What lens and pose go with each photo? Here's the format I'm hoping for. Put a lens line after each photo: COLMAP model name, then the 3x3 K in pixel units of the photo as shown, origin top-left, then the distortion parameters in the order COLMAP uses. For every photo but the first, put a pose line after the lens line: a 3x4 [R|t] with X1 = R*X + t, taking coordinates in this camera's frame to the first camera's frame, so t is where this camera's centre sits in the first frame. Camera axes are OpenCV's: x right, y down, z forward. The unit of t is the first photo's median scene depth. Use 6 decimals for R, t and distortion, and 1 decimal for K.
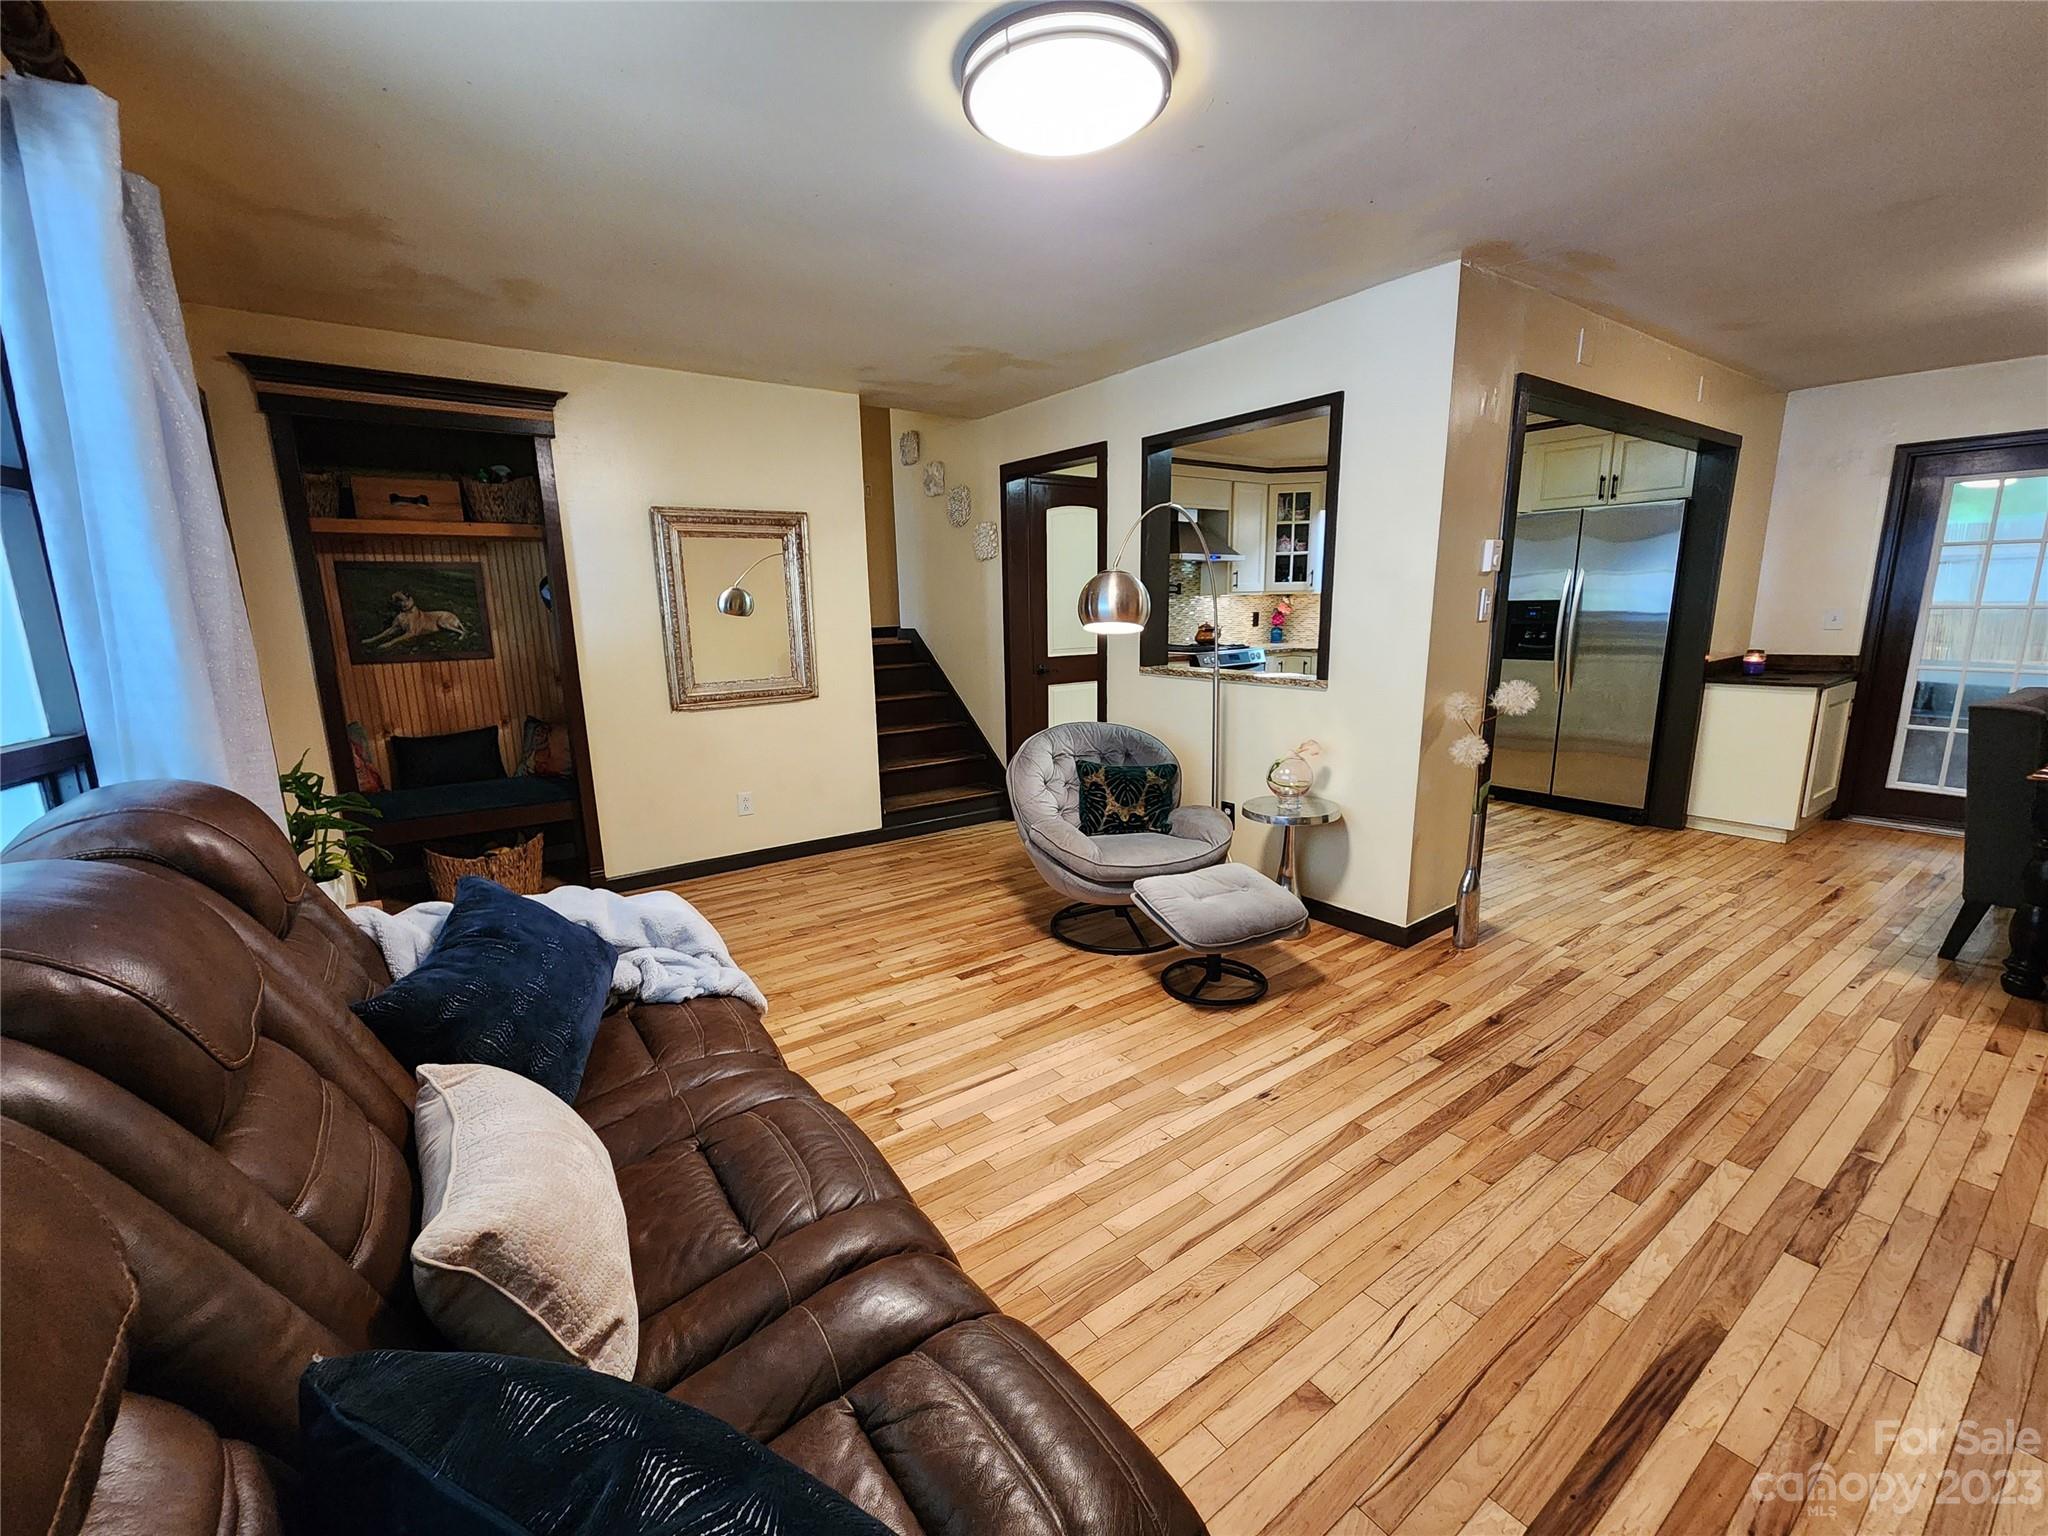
lens RADIAL K [[847.6, 0, 1017.0], [0, 847.6, 780.6], [0, 0, 1]] dist [-0.001633, 0.000064]
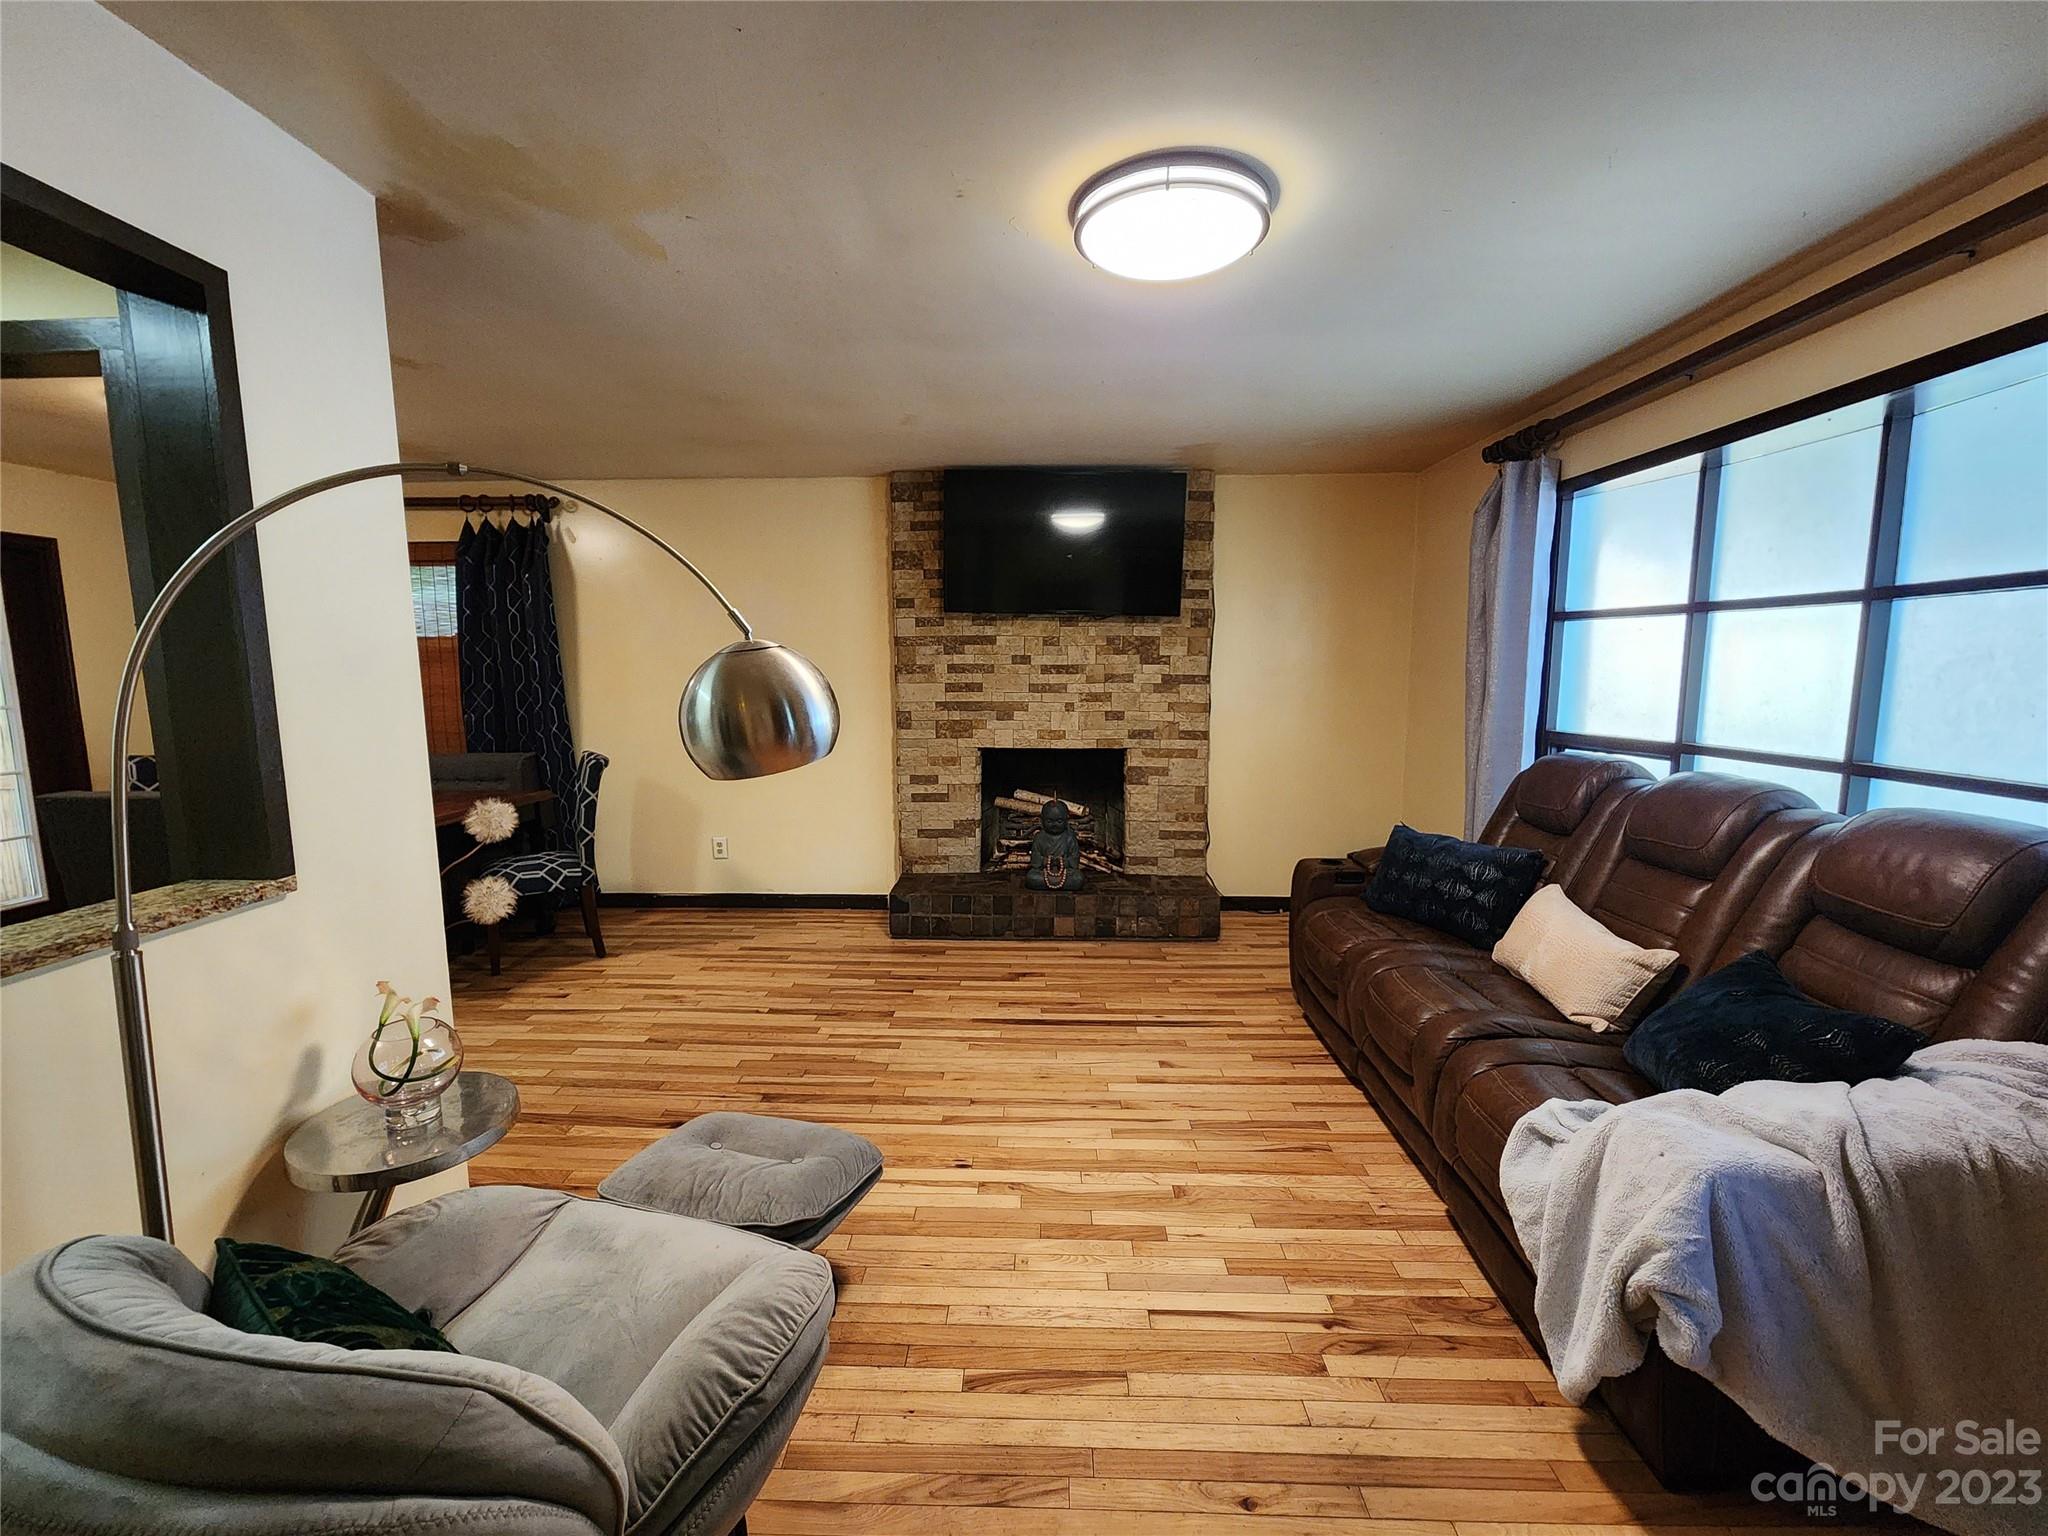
lens RADIAL K [[847.6, 0, 1017.9], [0, 847.6, 784.6], [0, 0, 1]] dist [-0.001633, 0.000064]
pose [[-0.798594, -0.060232, 0.598848, -0.255312], [0.141675, 0.948210, 0.284301, -0.255632], [-0.584958, 0.311883, -0.748701, 1.157568]]
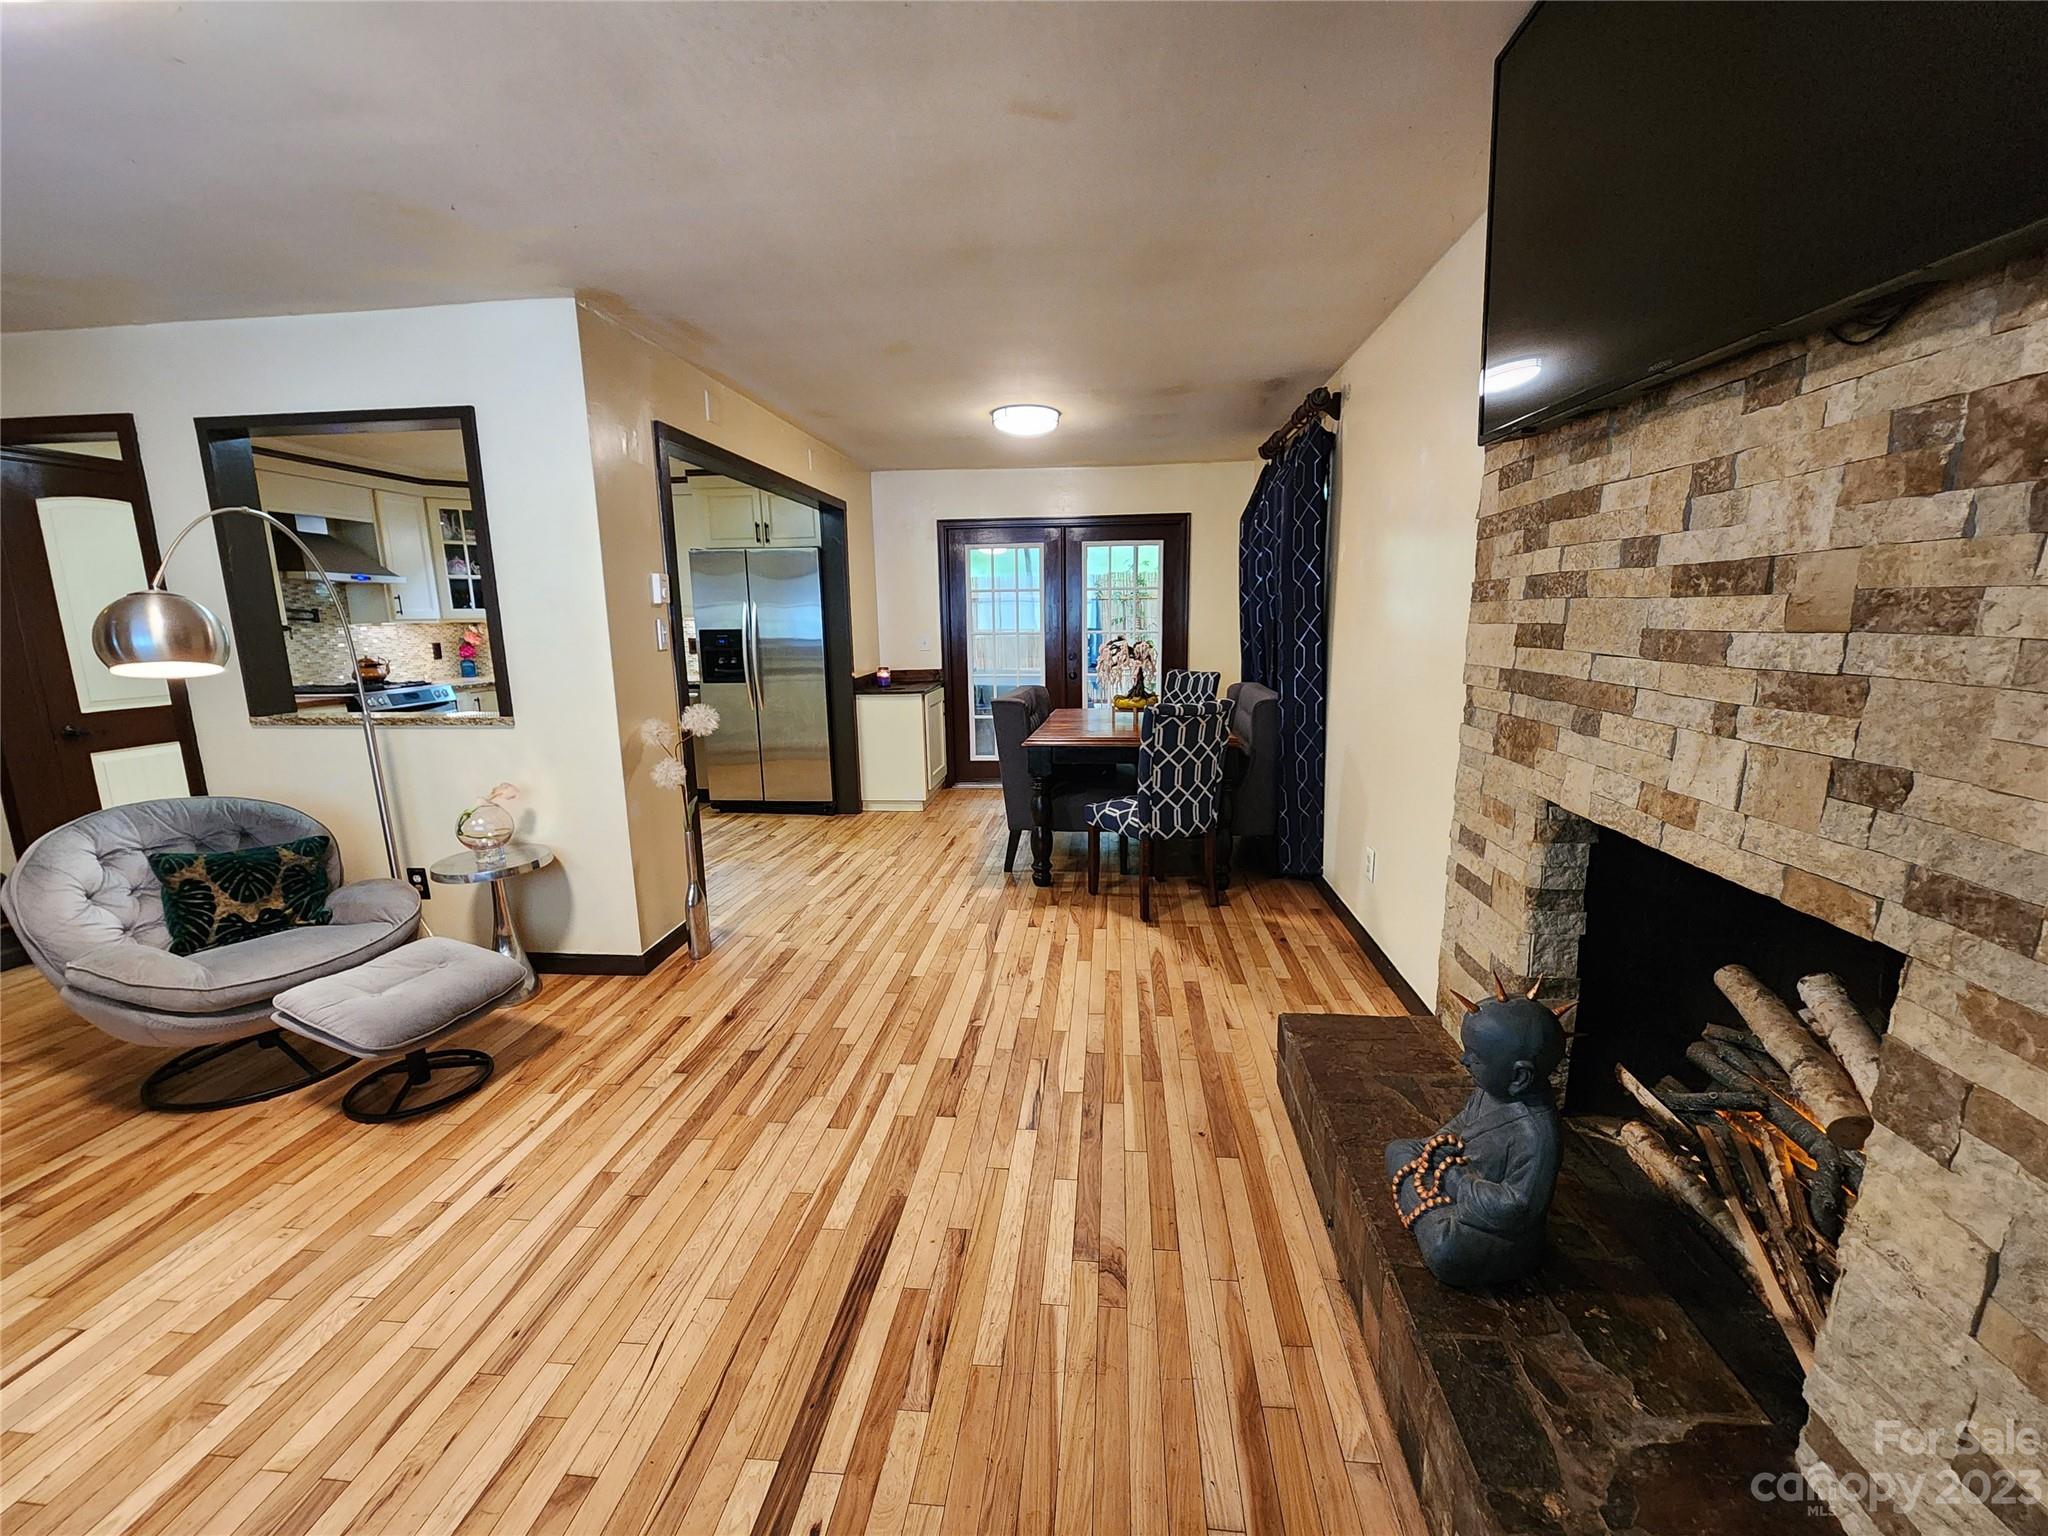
lens RADIAL K [[847.6, 0, 1024.0], [0, 847.6, 782.6], [0, 0, 1]] dist [-0.001633, 0.000064]
pose [[0.659389, -0.134209, 0.739725, 0.042855], [0.155742, 0.986978, 0.040240, 0.002047], [-0.735493, 0.088673, 0.671705, -0.025483]]
